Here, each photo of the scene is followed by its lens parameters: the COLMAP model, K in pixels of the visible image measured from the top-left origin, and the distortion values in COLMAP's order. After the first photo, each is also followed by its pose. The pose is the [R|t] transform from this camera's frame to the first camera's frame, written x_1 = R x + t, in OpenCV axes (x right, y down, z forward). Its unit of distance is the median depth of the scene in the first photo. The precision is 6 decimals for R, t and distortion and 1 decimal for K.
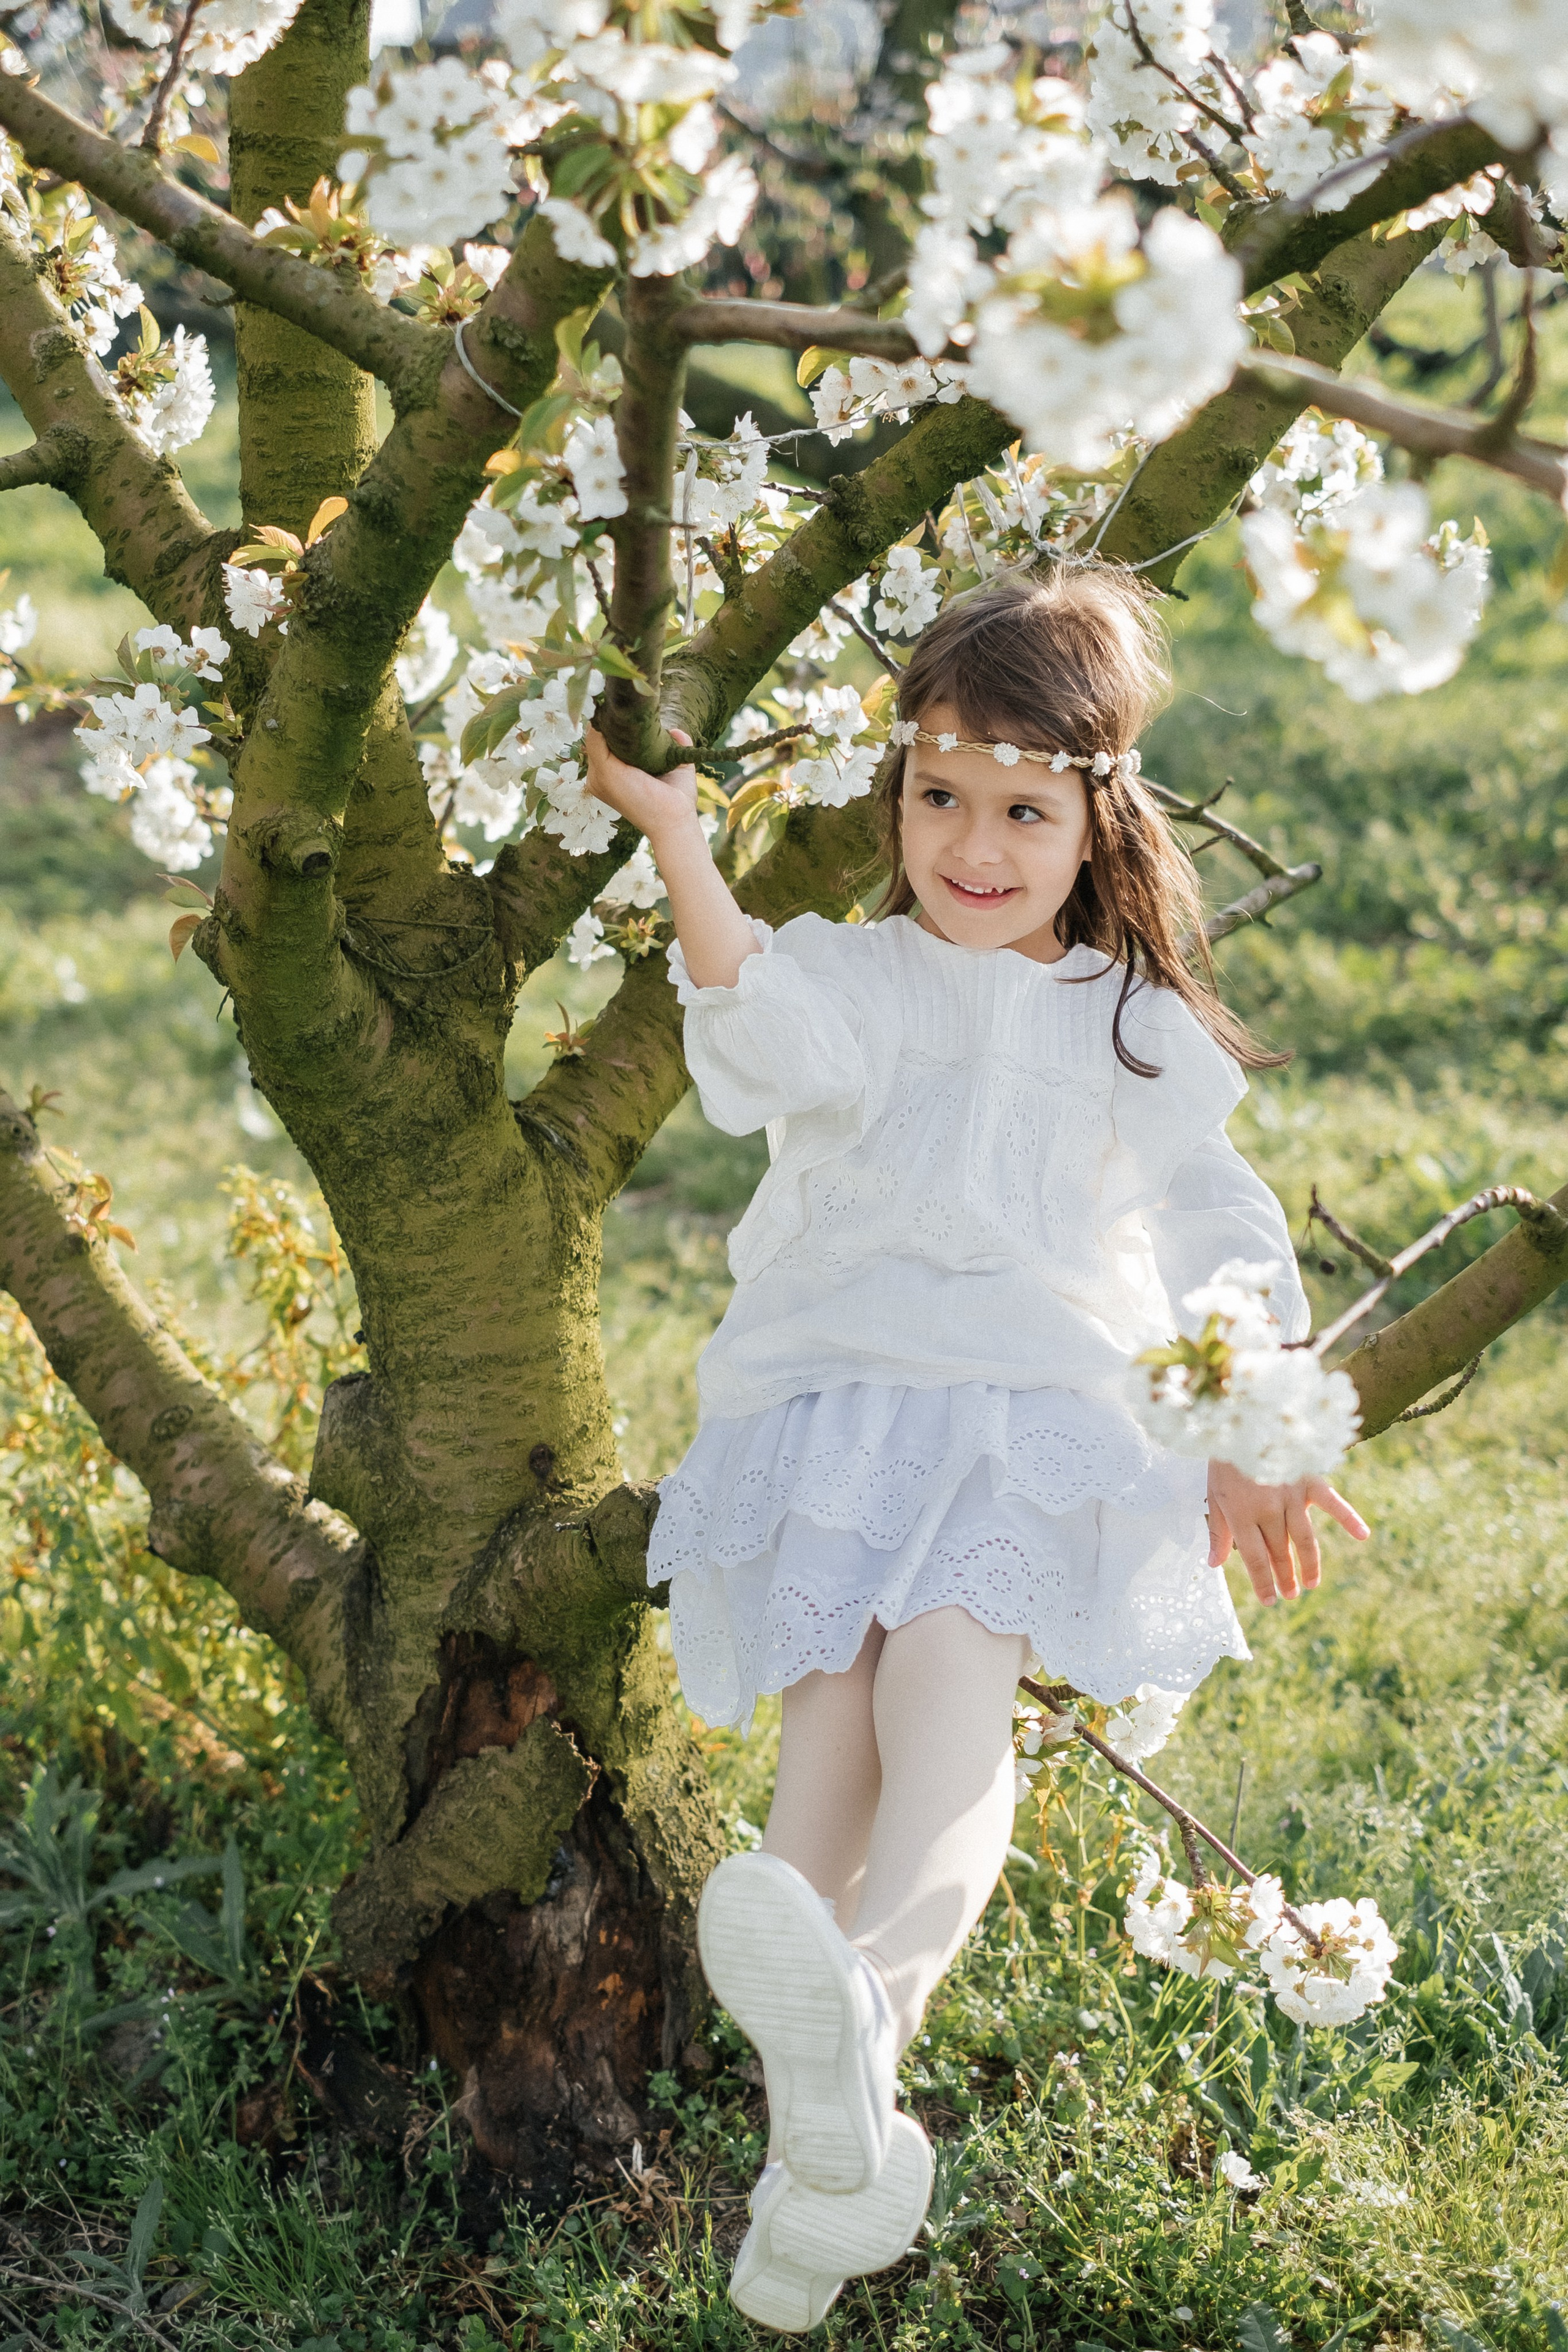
lens RADIAL K [[3750.1, 0, 759.5], [0, 3750.1, 1207.0], [0, 0, 1]] dist [-0.037815, 0.000000]
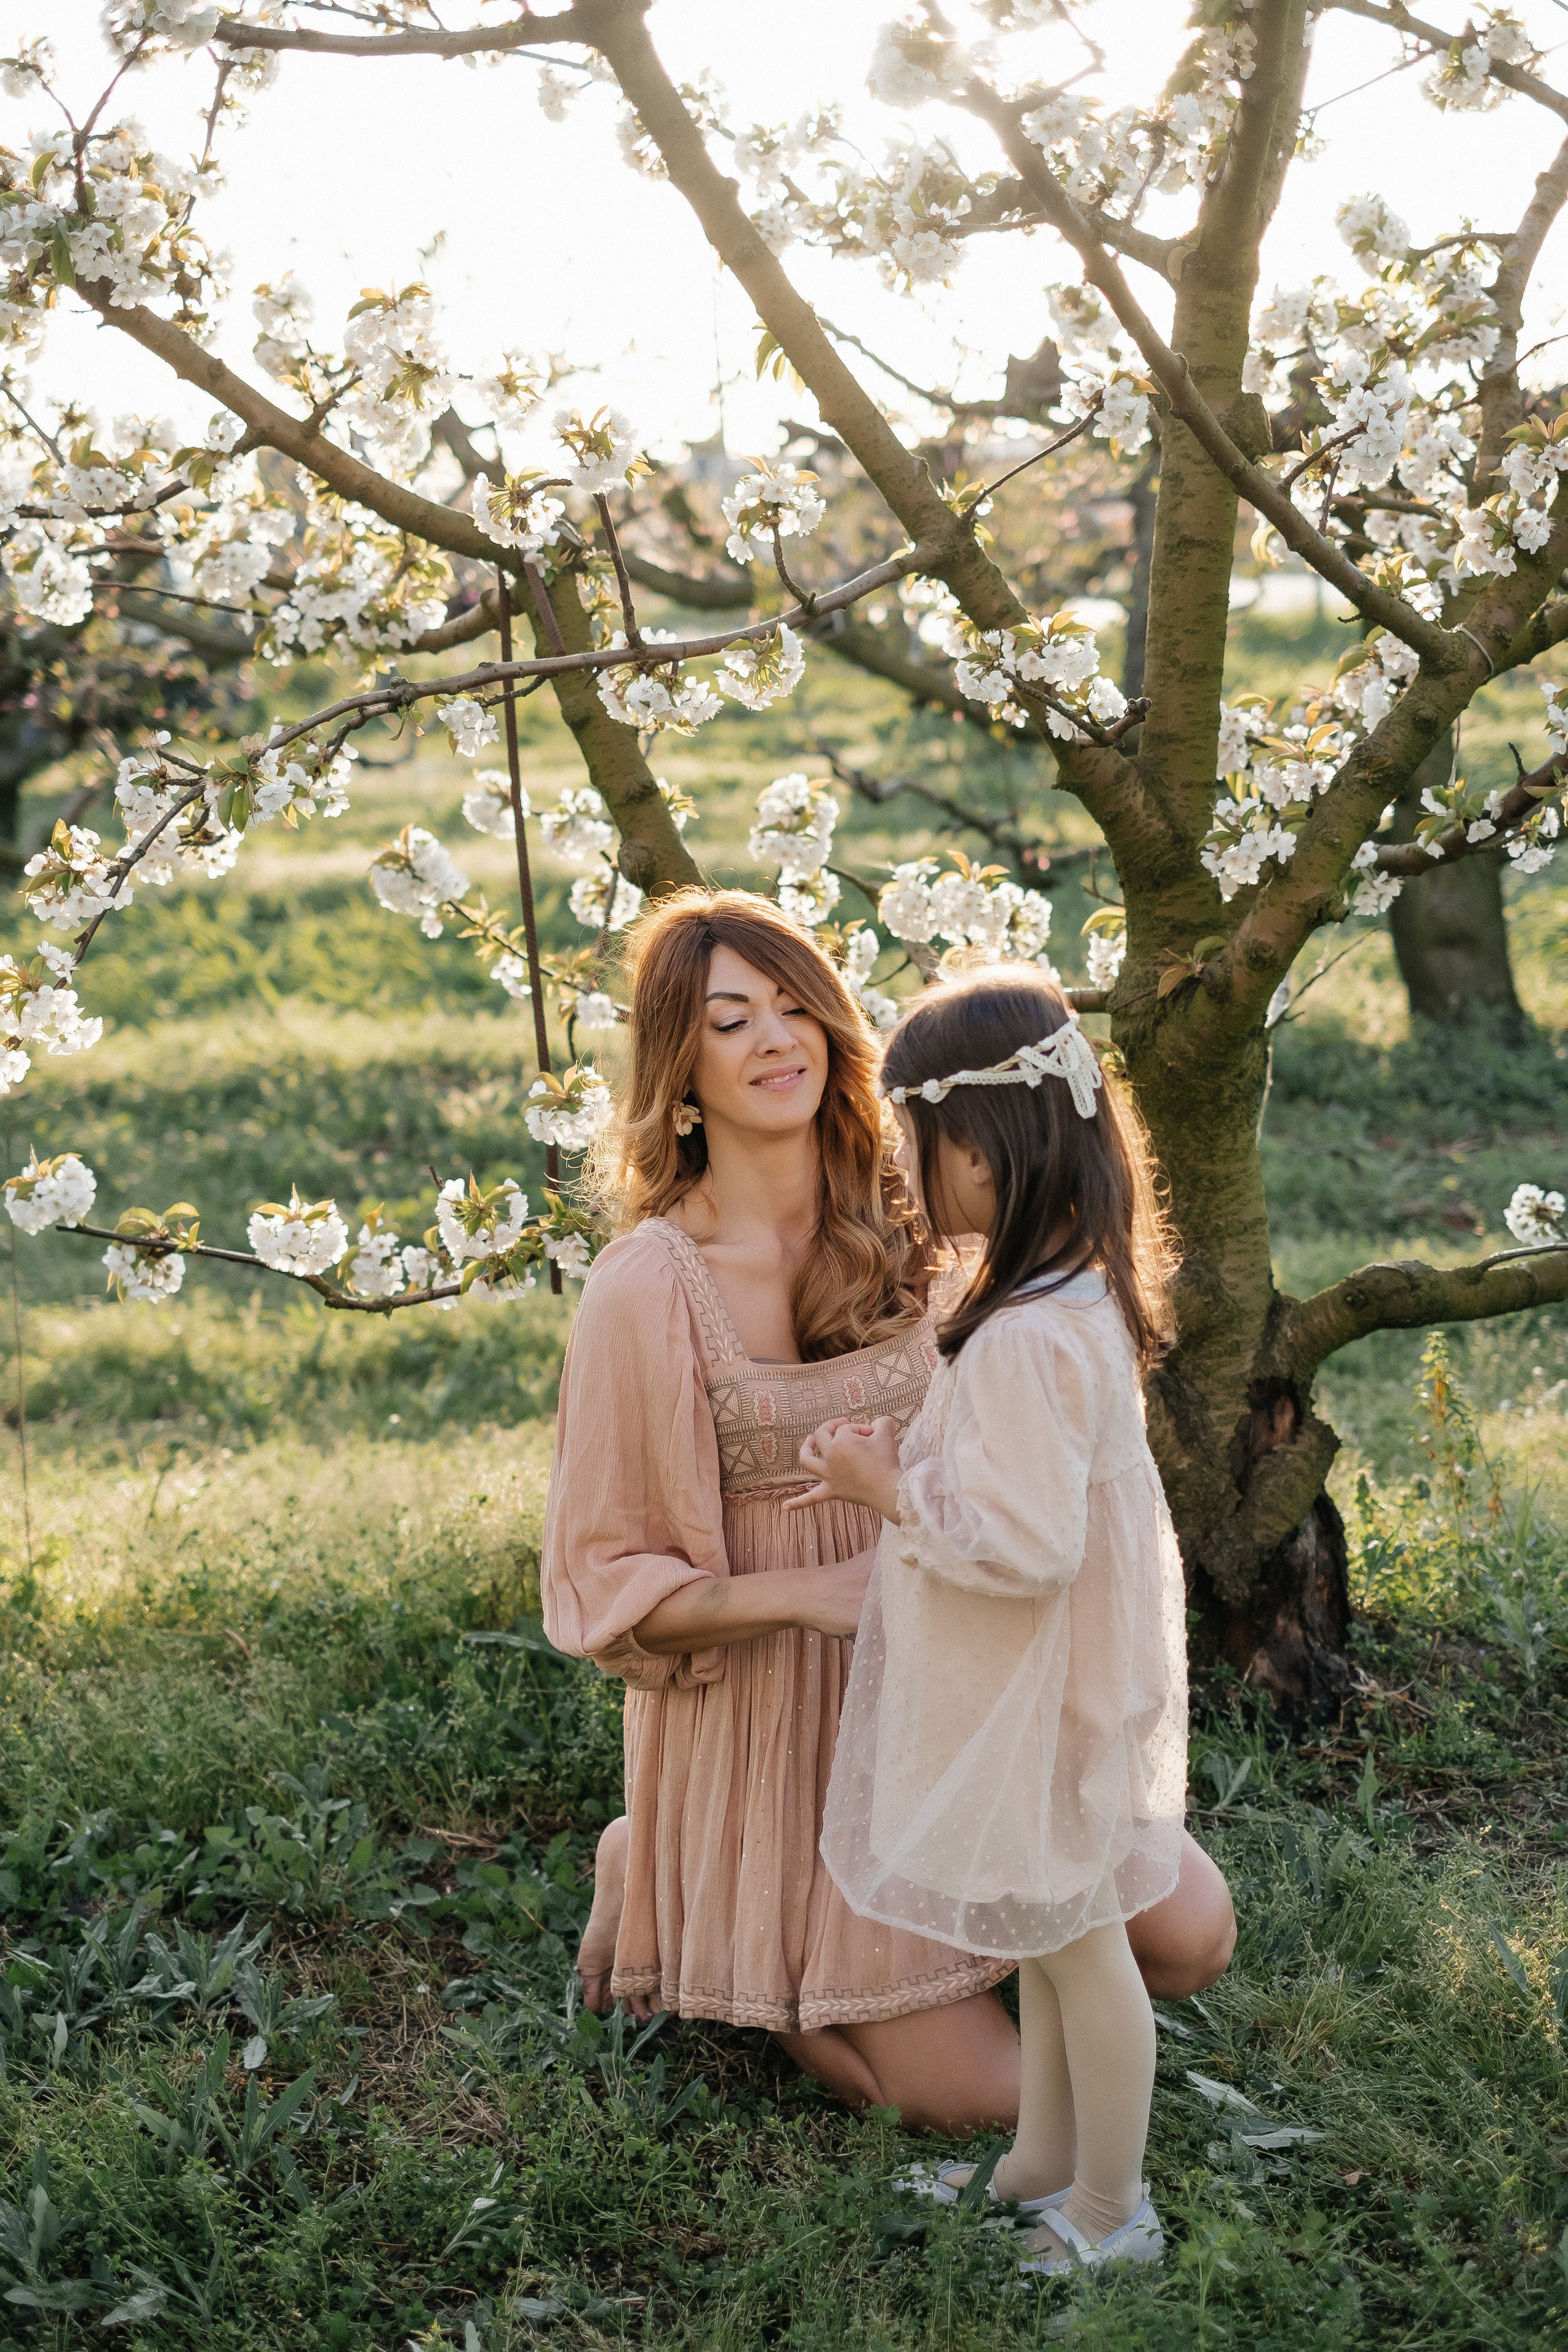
lens RADIAL K [[3750.1, 0, 794.9], [0, 3750.1, 1184.1], [0, 0, 1]] dist [-0.037815, 0.000000]
pose [[0.771387, -0.094336, 0.629335, -1.328707], [0.178653, 0.981283, -0.071886, 0.110190], [-0.610775, 0.167884, 0.773802, -0.231184]]
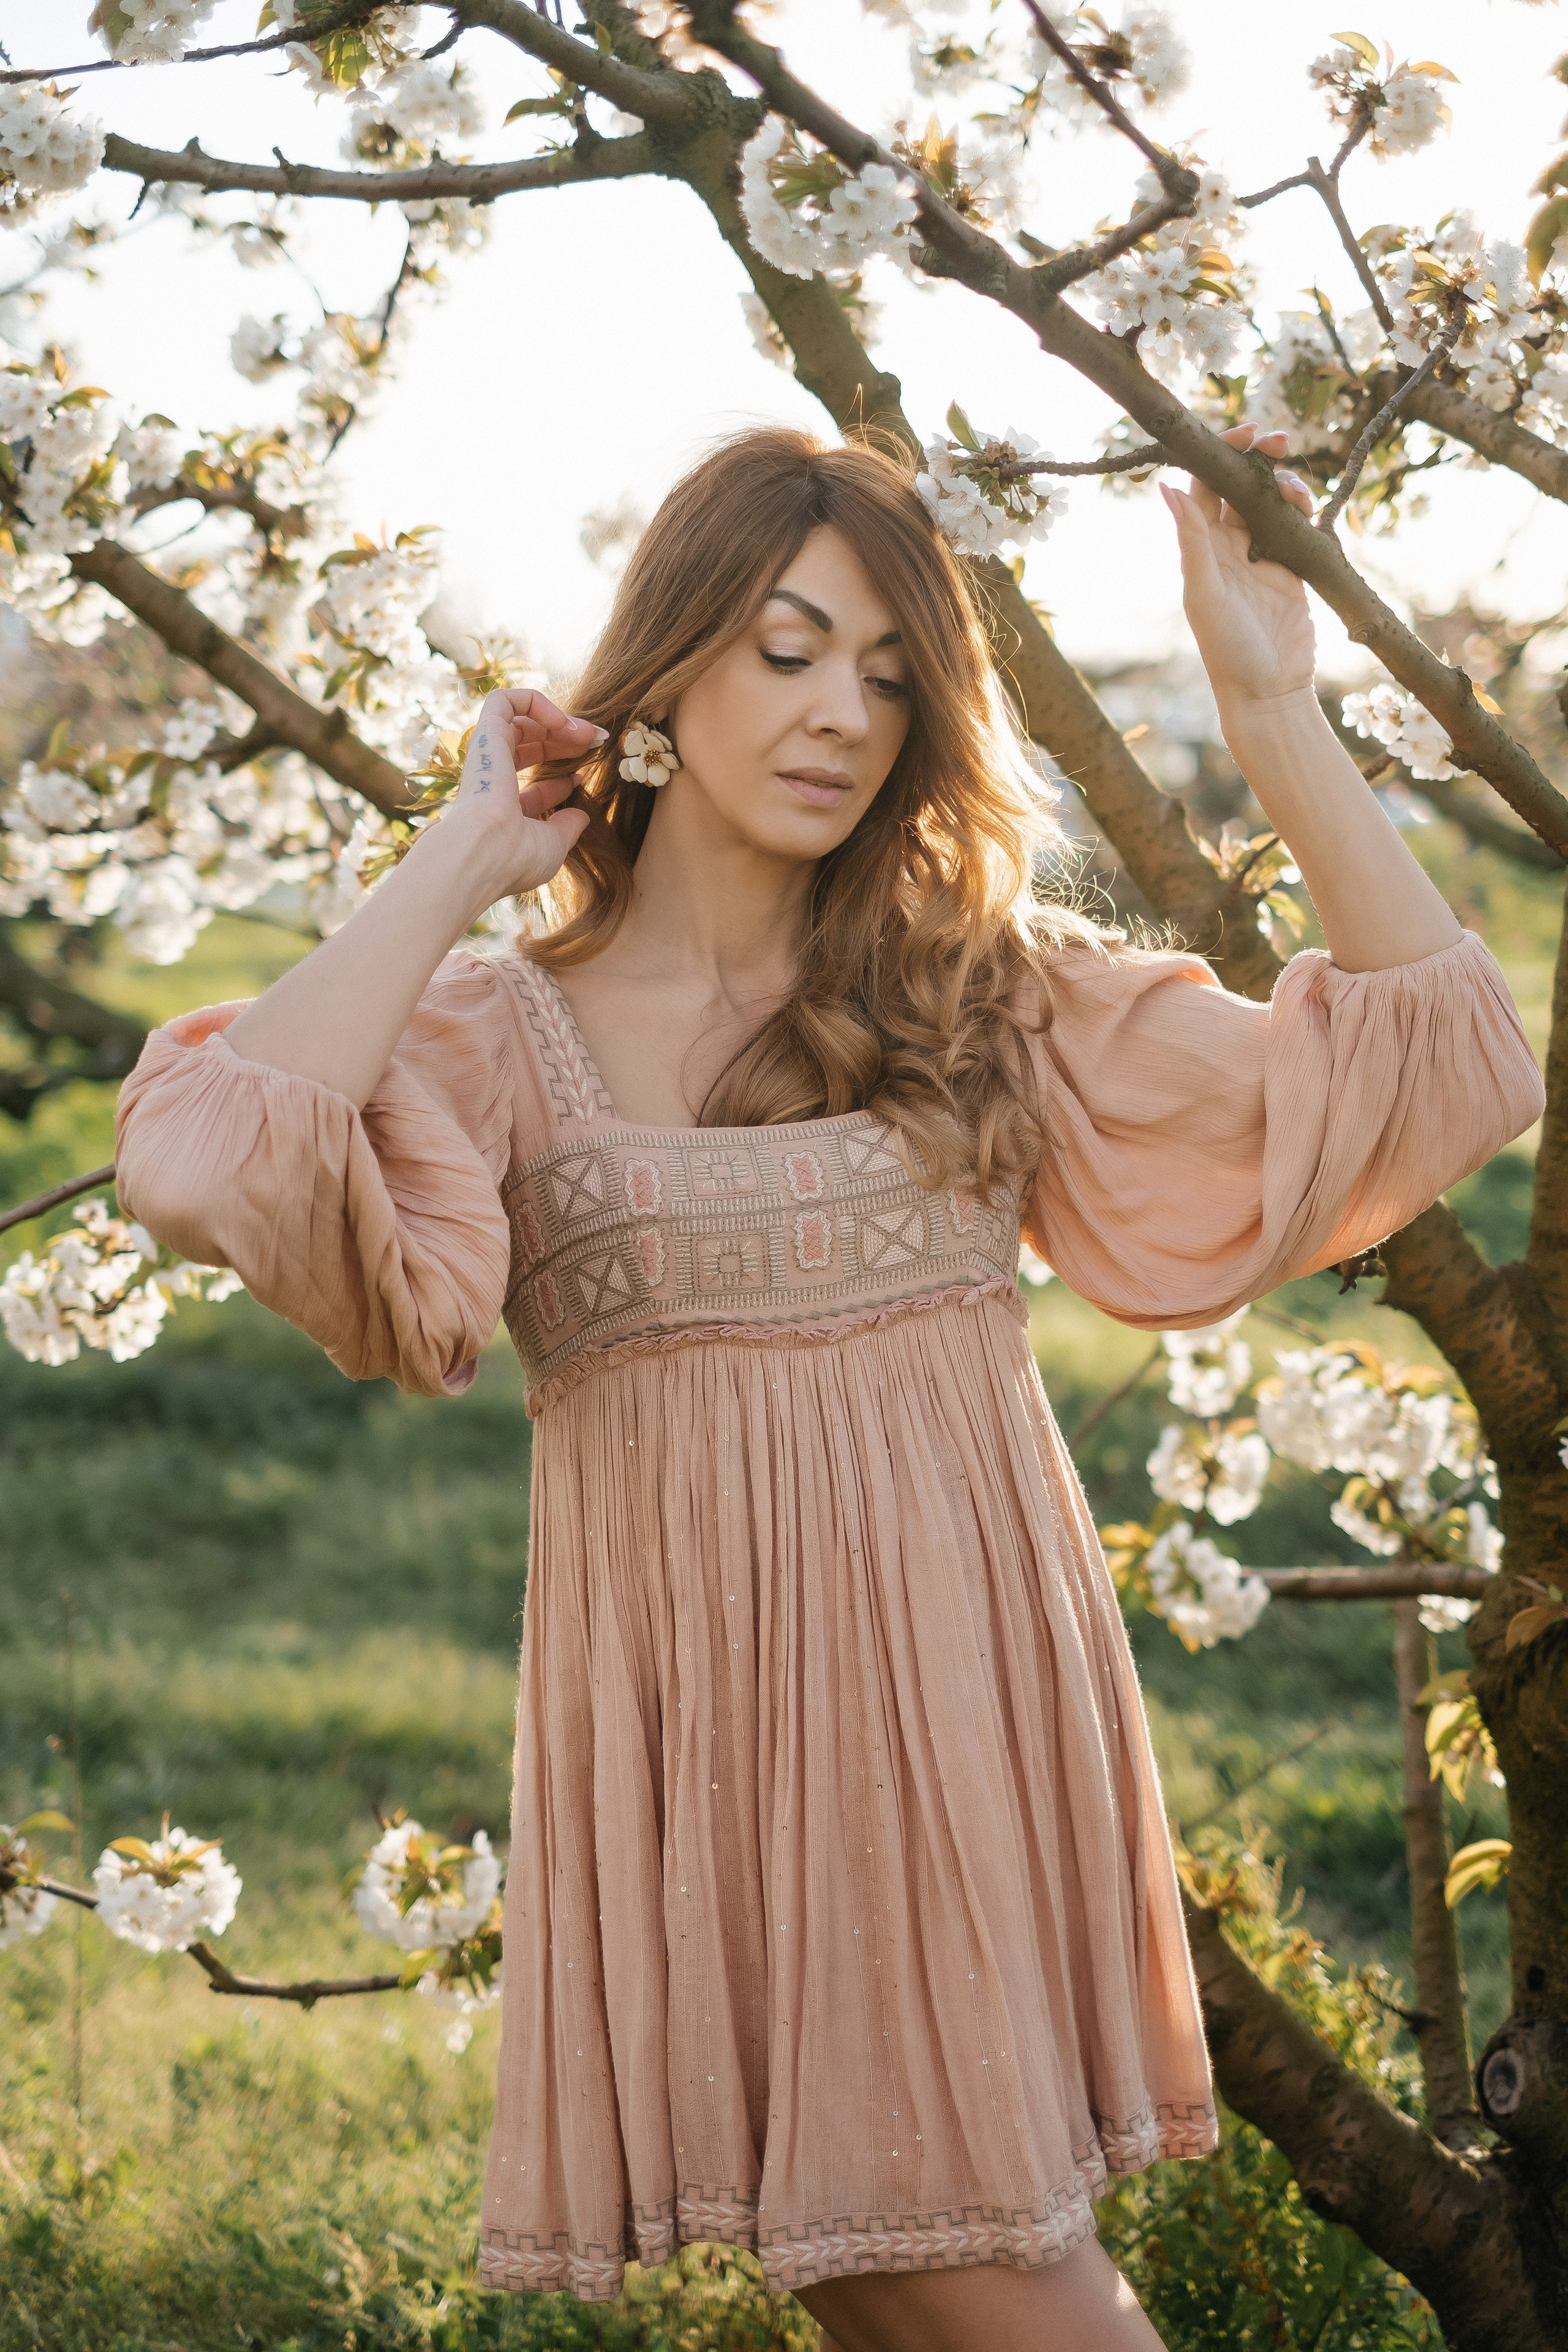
lens RADIAL K [[3750.1, 0, 728.8], [0, 3750.1, 1170.5], [0, 0, 1]] dist [-0.037815, 0.000000]
pose [[0.937378, -0.006149, 0.348258, -0.720299], [0.066370, 0.984678, -0.161257, -0.039666], [-0.341931, 0.174273, 0.923424, 0.022782]]
